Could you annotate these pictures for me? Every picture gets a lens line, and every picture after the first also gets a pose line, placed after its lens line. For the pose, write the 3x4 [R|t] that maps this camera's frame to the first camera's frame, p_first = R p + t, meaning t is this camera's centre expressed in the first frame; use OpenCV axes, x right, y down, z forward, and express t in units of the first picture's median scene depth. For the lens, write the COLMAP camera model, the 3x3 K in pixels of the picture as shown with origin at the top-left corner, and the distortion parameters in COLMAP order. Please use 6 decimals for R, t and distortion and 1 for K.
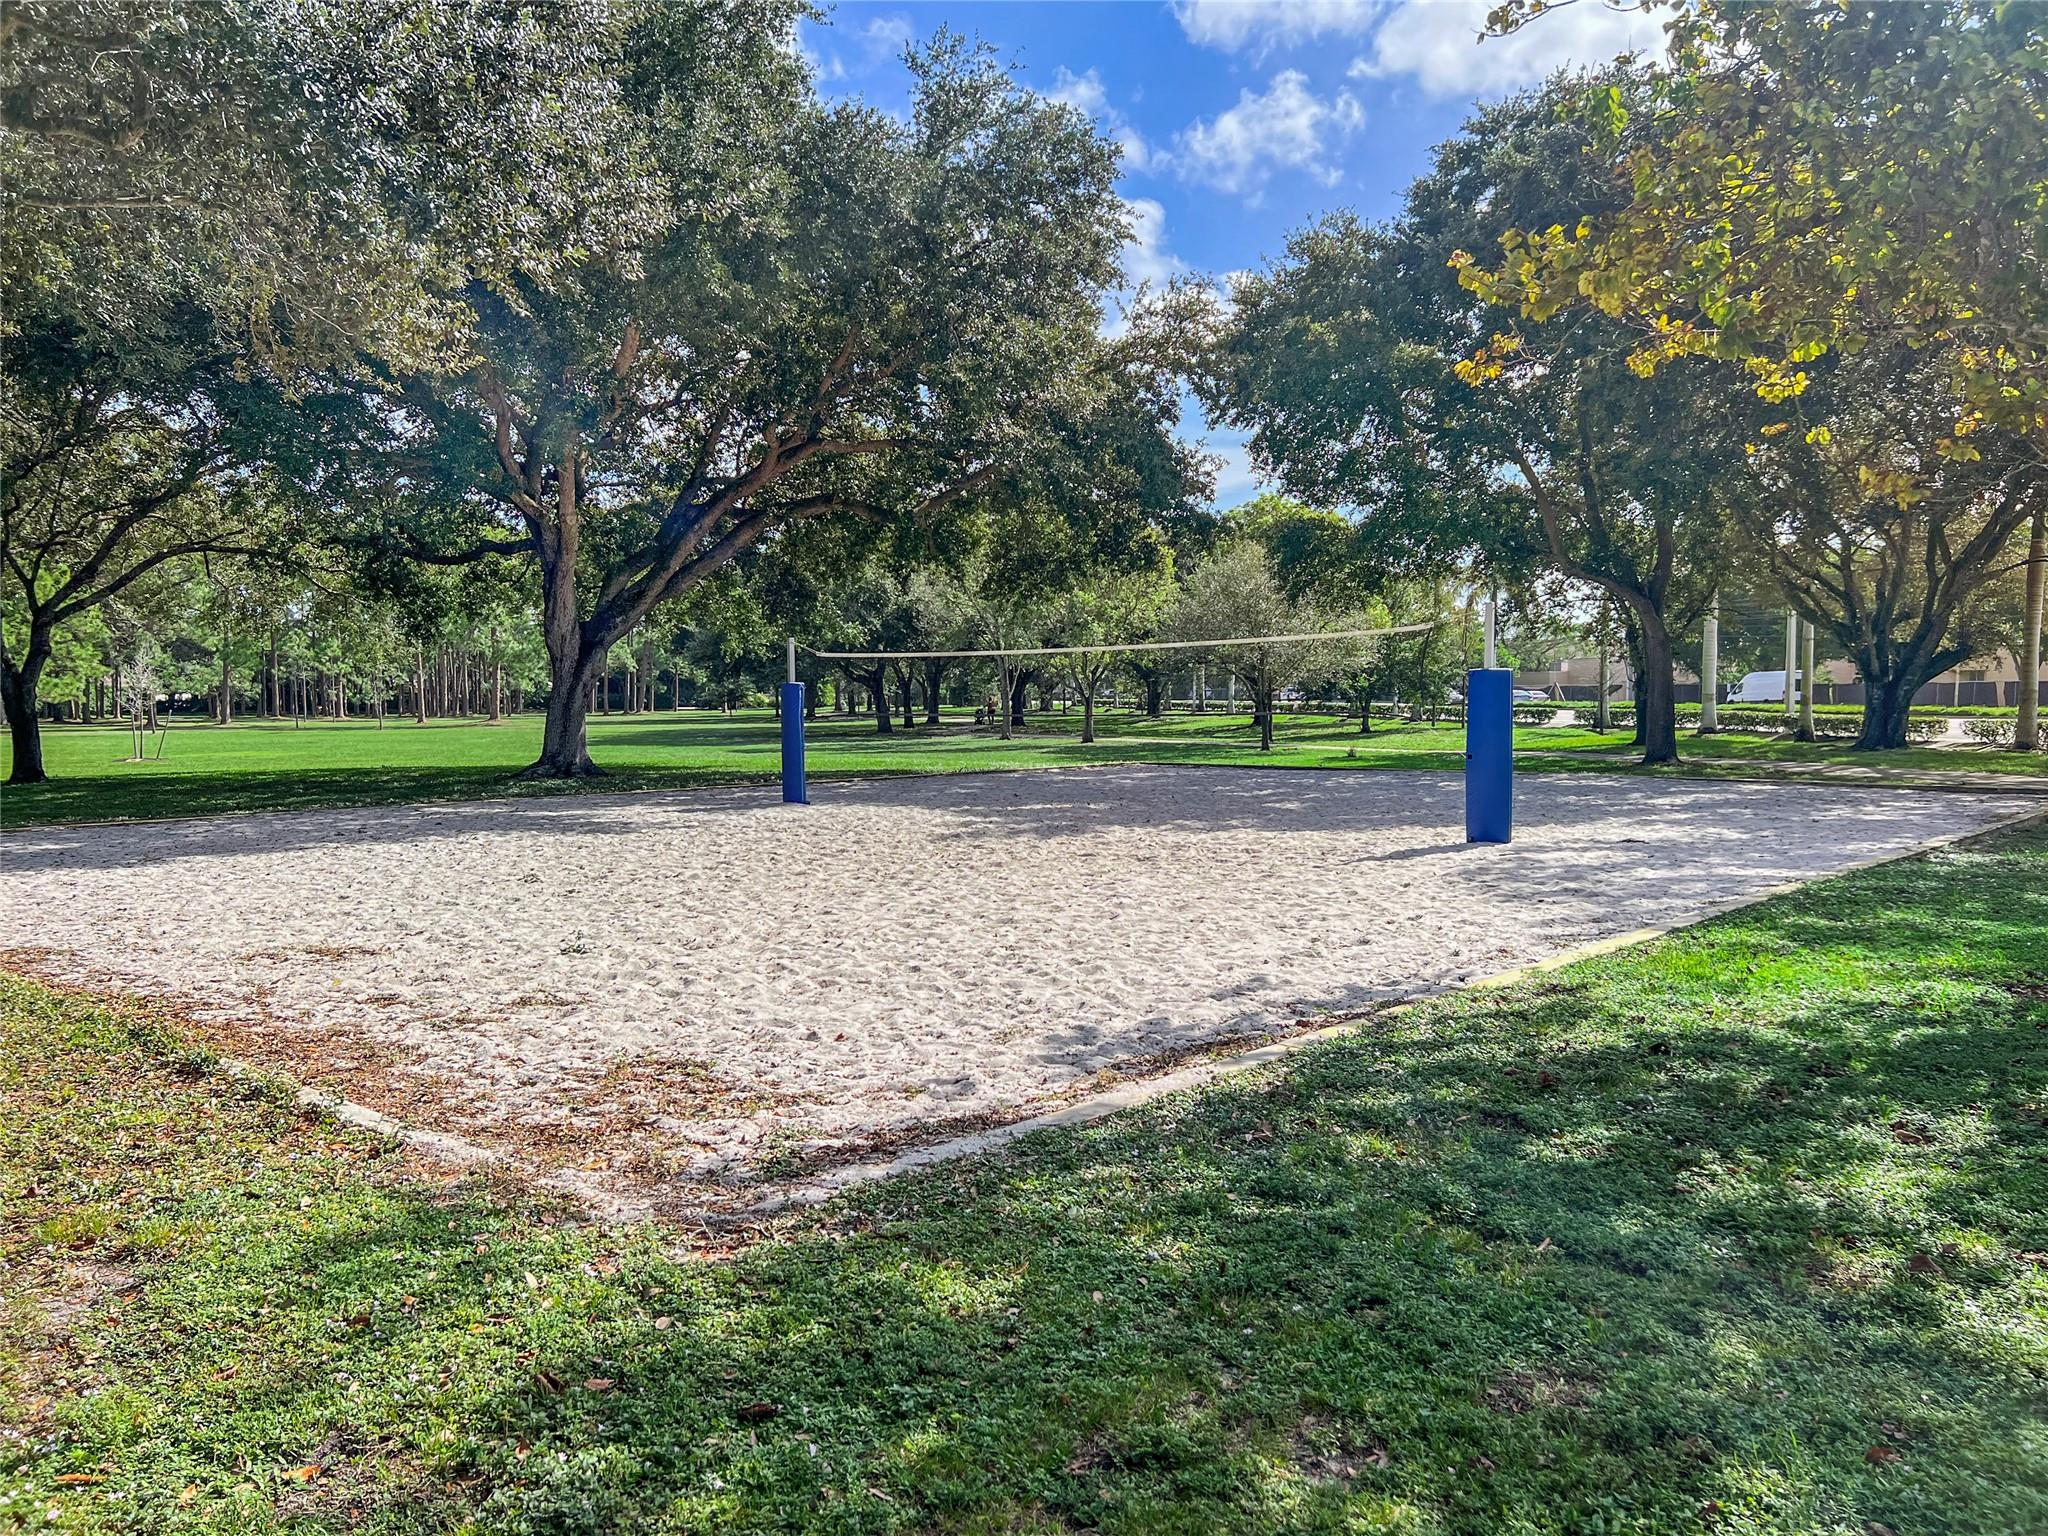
lens RADIAL K [[1567.6, 0, 1027.8], [0, 1567.6, 779.8], [0, 0, 1]] dist [0.002411, 0.016618]
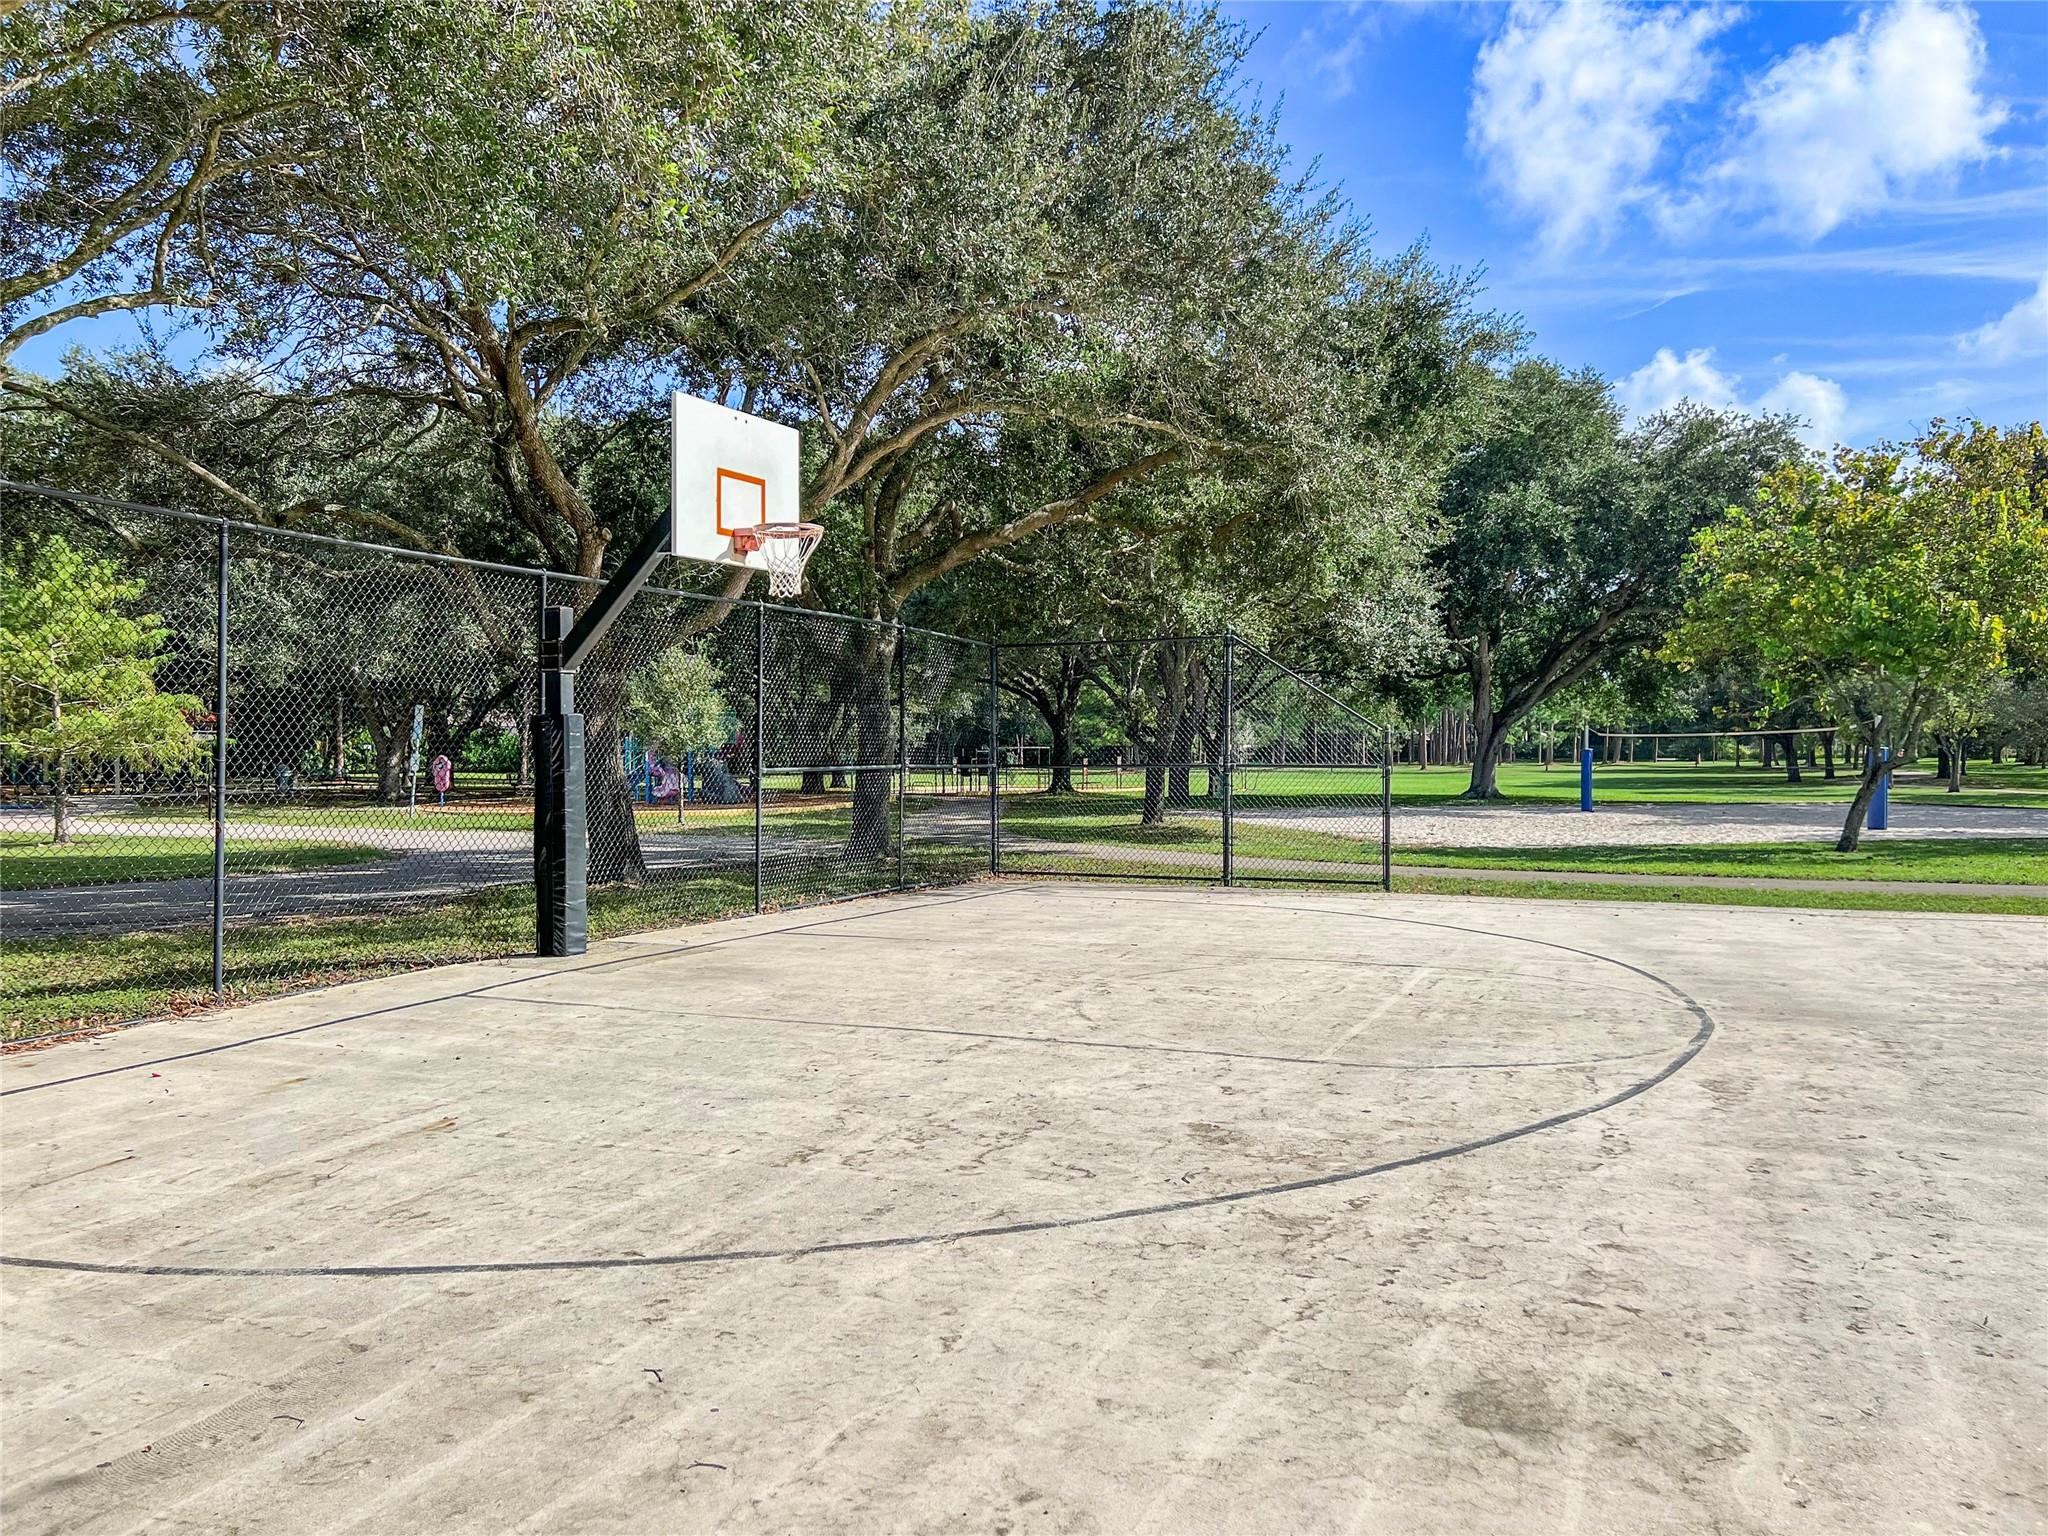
lens RADIAL K [[1567.6, 0, 1038.3], [0, 1567.6, 778.8], [0, 0, 1]] dist [0.002411, 0.016618]
pose [[0.816156, 0.016464, -0.577597, 0.273254], [-0.034470, 0.999201, -0.020225, 0.023713], [0.576802, 0.036417, 0.816072, -0.632887]]
